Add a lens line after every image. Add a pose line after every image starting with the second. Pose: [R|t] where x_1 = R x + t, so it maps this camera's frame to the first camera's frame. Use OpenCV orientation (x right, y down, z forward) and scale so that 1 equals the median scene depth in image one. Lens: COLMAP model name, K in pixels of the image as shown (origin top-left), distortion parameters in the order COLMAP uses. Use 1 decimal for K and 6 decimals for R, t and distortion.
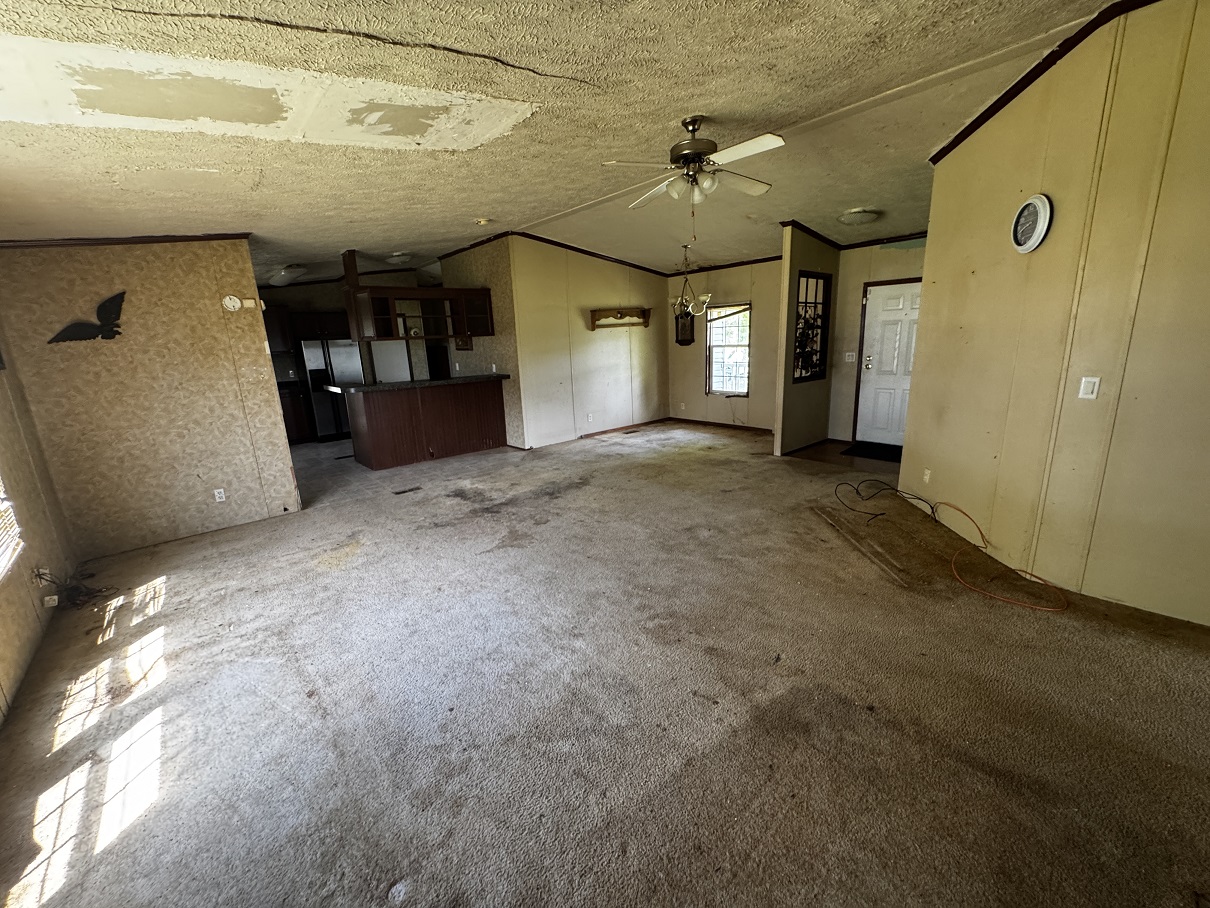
lens RADIAL K [[493.8, 0, 606.8], [0, 493.8, 454.0], [0, 0, 1]] dist [-0.002831, -0.000404]
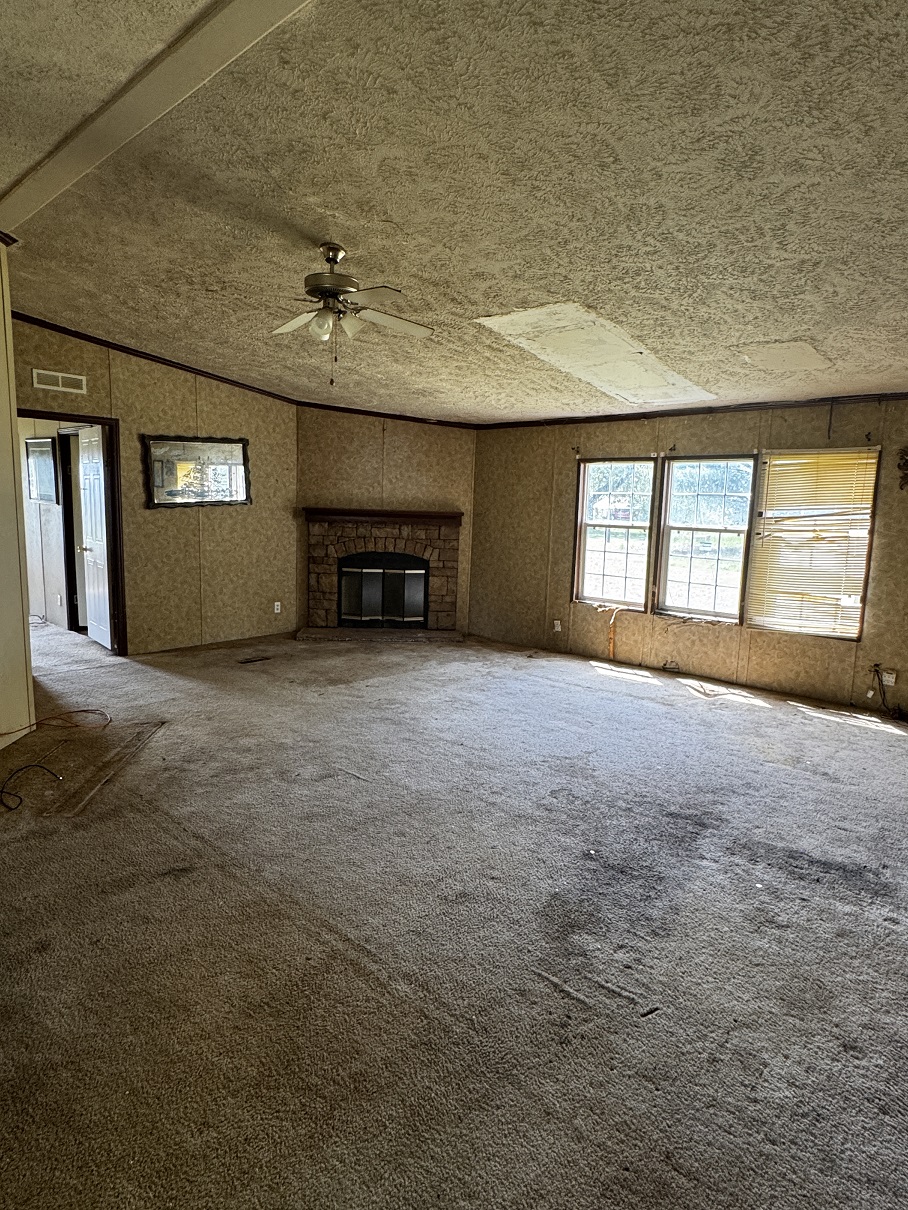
lens RADIAL K [[672.9, 0, 454.0], [0, 672.9, 605.0], [0, 0, 1]] dist [-0.002691, -0.001755]
pose [[-0.993299, 0.036706, -0.109585, 0.076605], [-0.007416, 0.926023, 0.377394, -0.366490], [0.115331, 0.375678, -0.919546, 1.576190]]
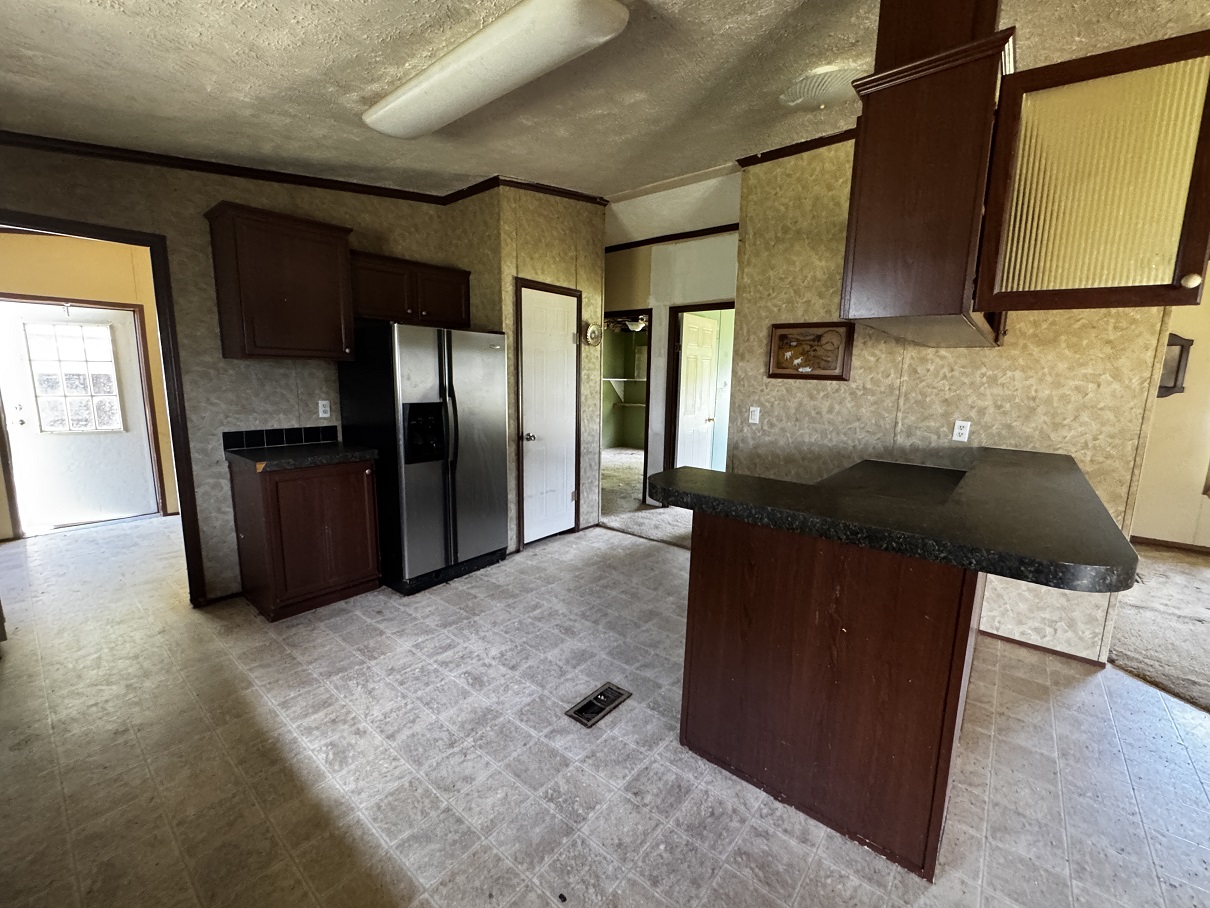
lens RADIAL K [[493.8, 0, 606.8], [0, 493.8, 454.0], [0, 0, 1]] dist [-0.002831, -0.000404]
pose [[0.981256, 0.036521, 0.189215, -0.941297], [-0.021502, 0.996496, -0.080828, -0.194987], [-0.191504, 0.075245, 0.978603, 1.115305]]
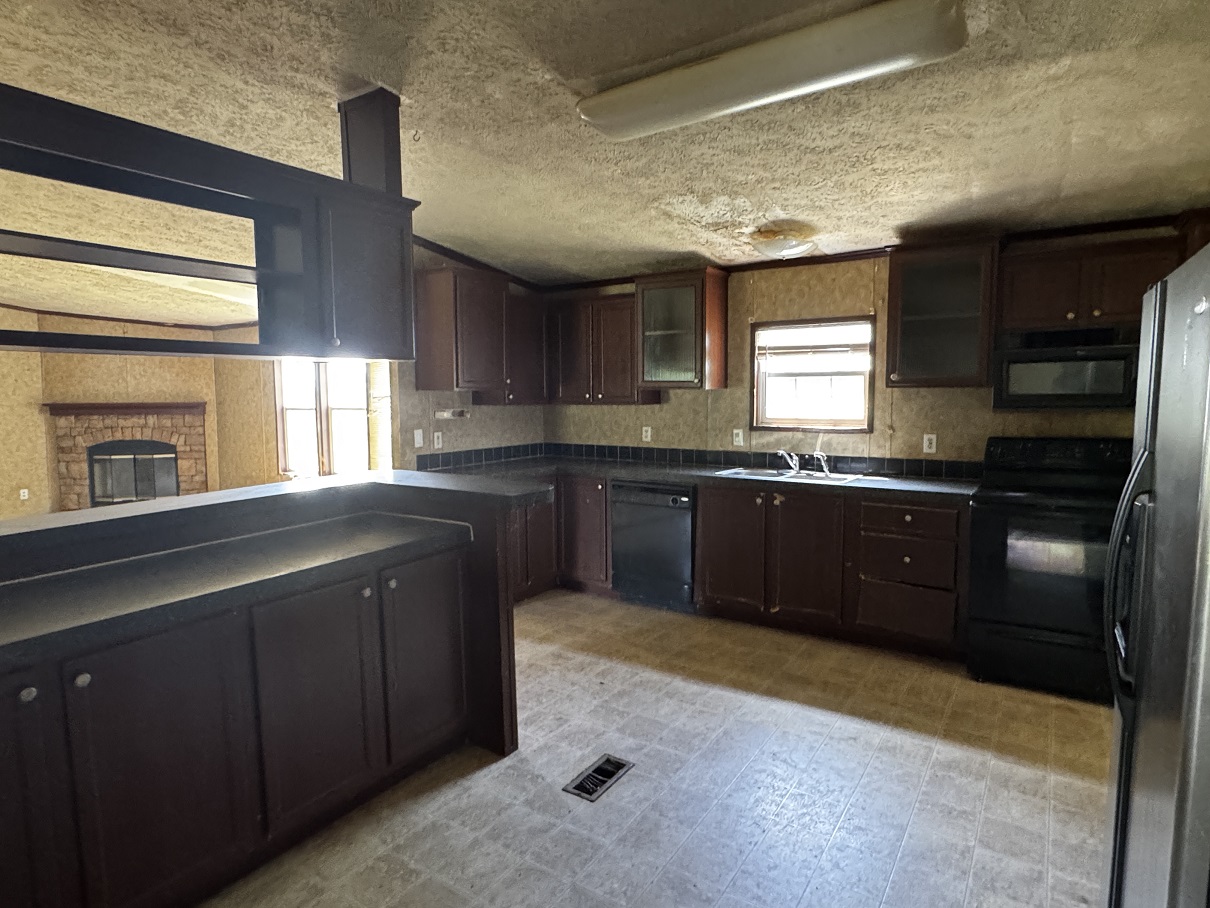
lens RADIAL K [[672.9, 0, 597.0], [0, 672.9, 448.8], [0, 0, 1]] dist [-0.002691, -0.001755]
pose [[-0.961197, 0.077535, -0.264742, -0.711264], [-0.010679, 0.948511, 0.316563, -0.443303], [0.275655, 0.307107, -0.910878, 2.061022]]
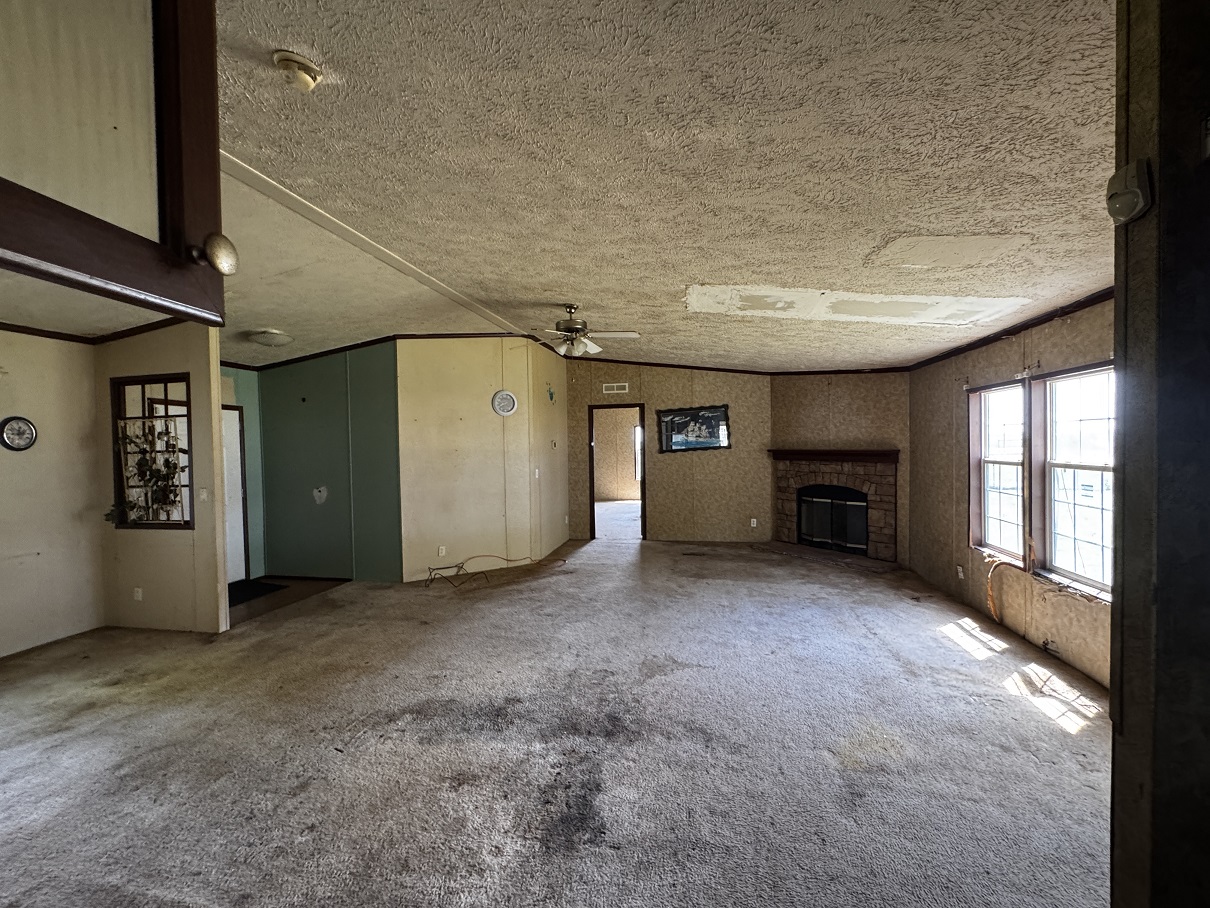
lens RADIAL K [[493.8, 0, 606.8], [0, 493.8, 454.0], [0, 0, 1]] dist [-0.002831, -0.000404]
pose [[-0.605022, 0.041949, 0.795103, -0.720159], [0.228724, 0.965677, 0.123096, -0.269397], [-0.762649, 0.256335, -0.593851, 1.298590]]
